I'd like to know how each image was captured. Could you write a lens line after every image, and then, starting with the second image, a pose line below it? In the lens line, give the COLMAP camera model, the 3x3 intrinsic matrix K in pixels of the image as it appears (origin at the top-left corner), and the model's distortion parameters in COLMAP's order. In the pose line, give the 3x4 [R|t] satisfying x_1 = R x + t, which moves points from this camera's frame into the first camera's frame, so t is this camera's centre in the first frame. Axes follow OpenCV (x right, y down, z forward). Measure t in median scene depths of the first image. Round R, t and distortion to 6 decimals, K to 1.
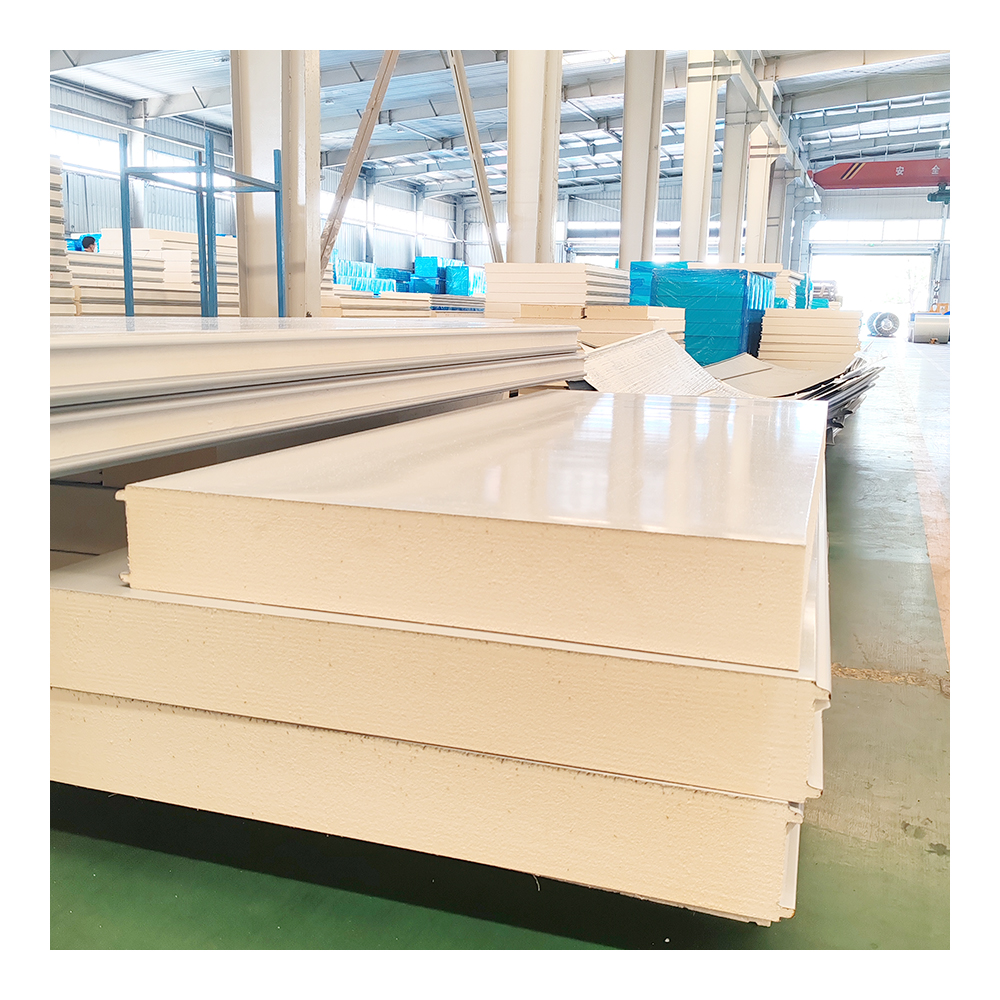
lens RADIAL K [[1041.3, 0, 503.0], [0, 1041.3, 426.3], [0, 0, 1]] dist [0.105731, -0.255541]
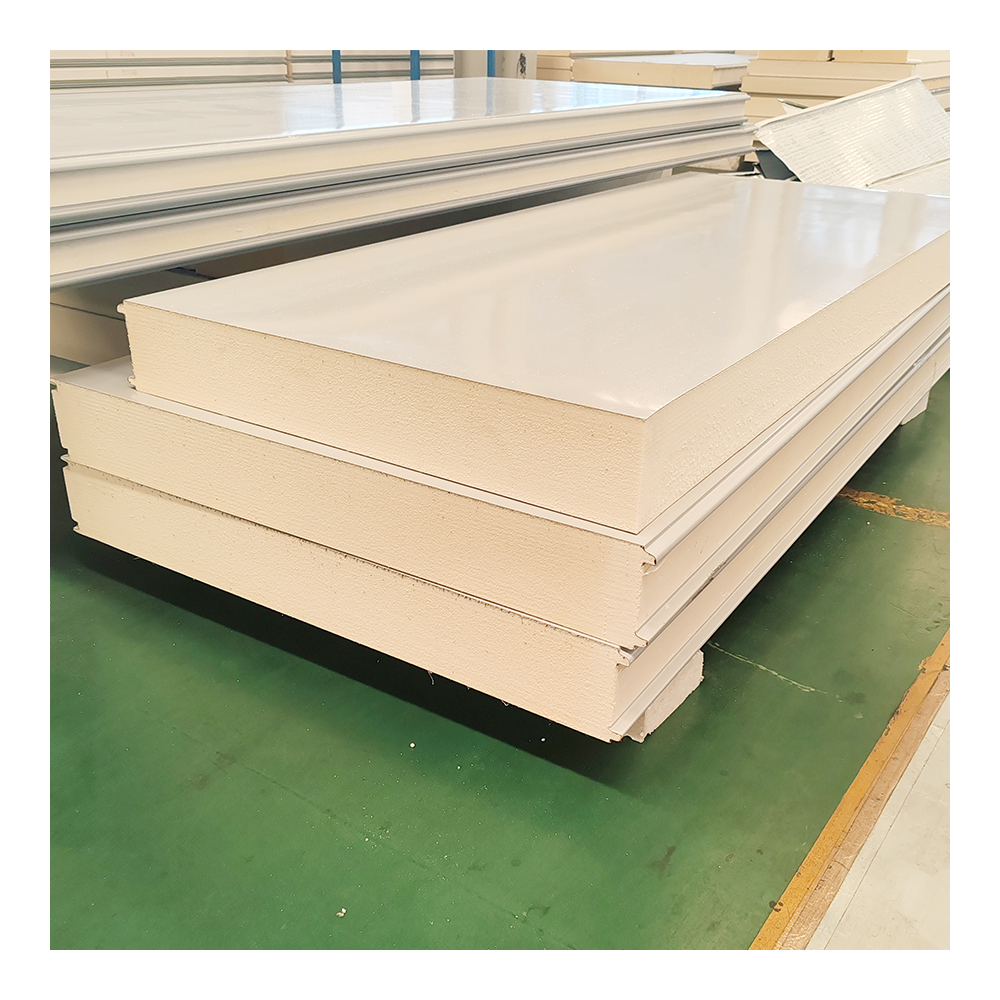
lens RADIAL K [[1080.0, 0, 500.0], [0, 1080.0, 500.0], [0, 0, 1]] dist [0.039973, -0.008813]
pose [[0.963558, 0.101899, -0.247331, 0.344163], [-0.024052, 0.953861, 0.299284, -0.099181], [0.266416, -0.282428, 0.921551, -0.016591]]
